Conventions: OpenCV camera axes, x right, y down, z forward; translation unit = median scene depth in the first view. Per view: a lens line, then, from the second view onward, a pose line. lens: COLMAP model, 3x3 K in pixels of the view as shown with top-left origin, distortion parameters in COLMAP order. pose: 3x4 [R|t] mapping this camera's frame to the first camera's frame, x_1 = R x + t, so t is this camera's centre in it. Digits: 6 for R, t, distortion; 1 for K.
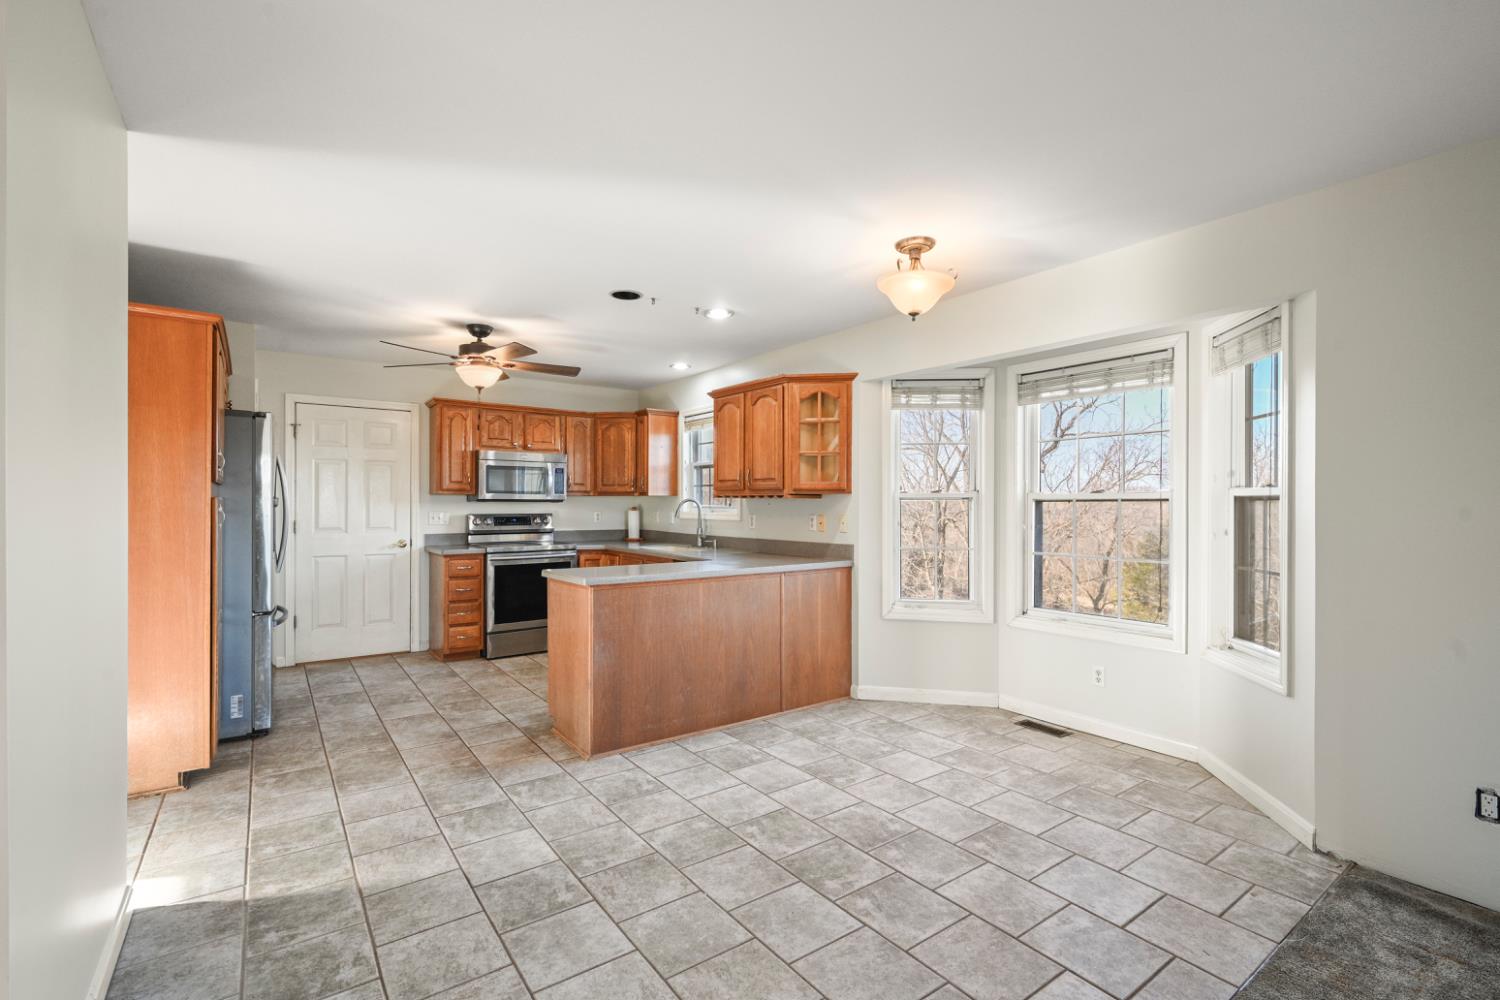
lens RADIAL K [[674.8, 0, 751.6], [0, 674.8, 502.0], [0, 0, 1]] dist [0.003152, 0.000246]
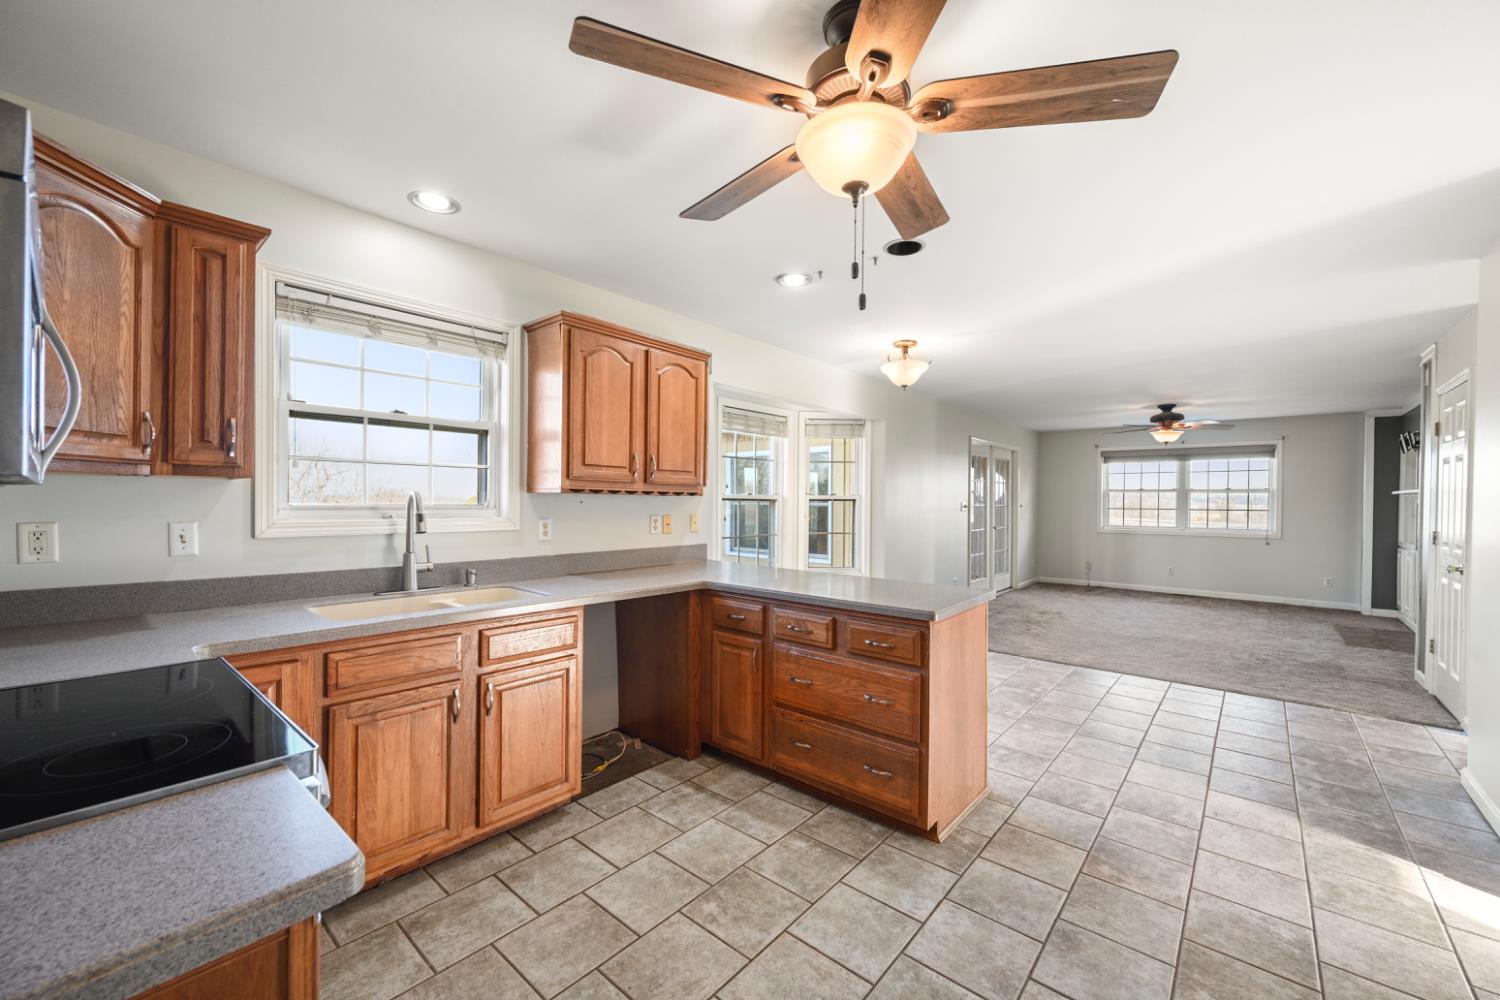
lens RADIAL K [[591.4, 0, 755.3], [0, 591.4, 502.9], [0, 0, 1]] dist [-0.001742, 0.000531]
pose [[-0.238077, -0.006765, 0.971223, -0.945417], [-0.011295, 0.999927, 0.004196, -0.001484], [-0.971181, -0.009971, -0.238136, 1.517589]]
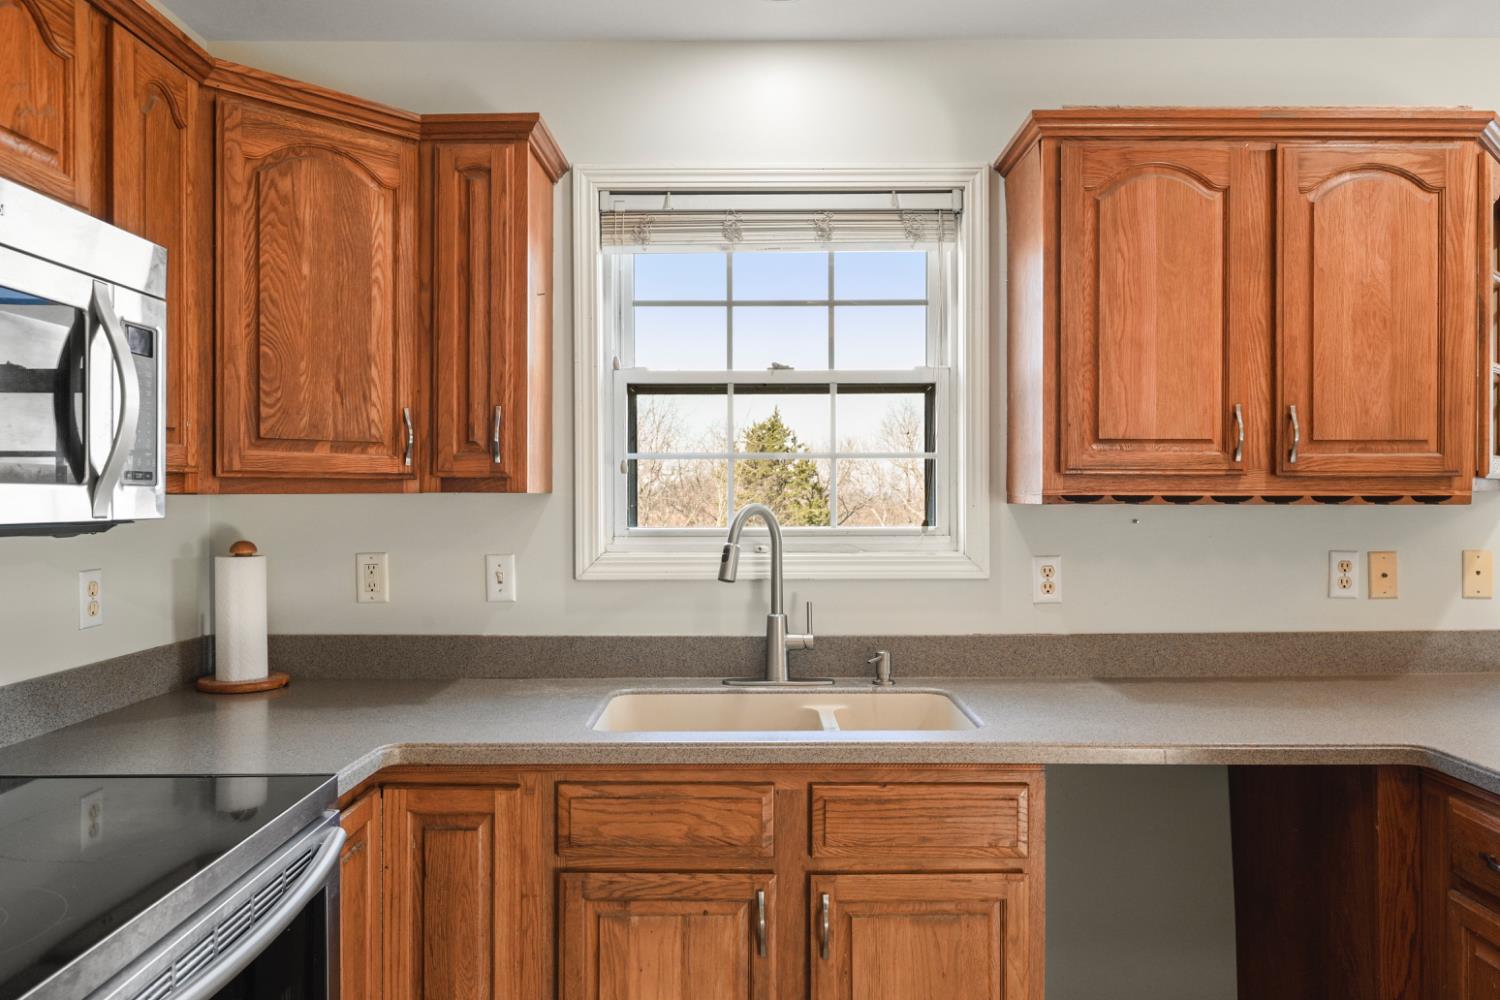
lens RADIAL K [[1040.3, 0, 750.7], [0, 1040.3, 497.7], [0, 0, 1]] dist [-0.000978, -0.000571]
pose [[0.584239, -0.005027, 0.811566, -0.736076], [0.003771, 0.999987, 0.003480, -0.016377], [-0.811573, 0.001028, 0.584250, 1.346874]]
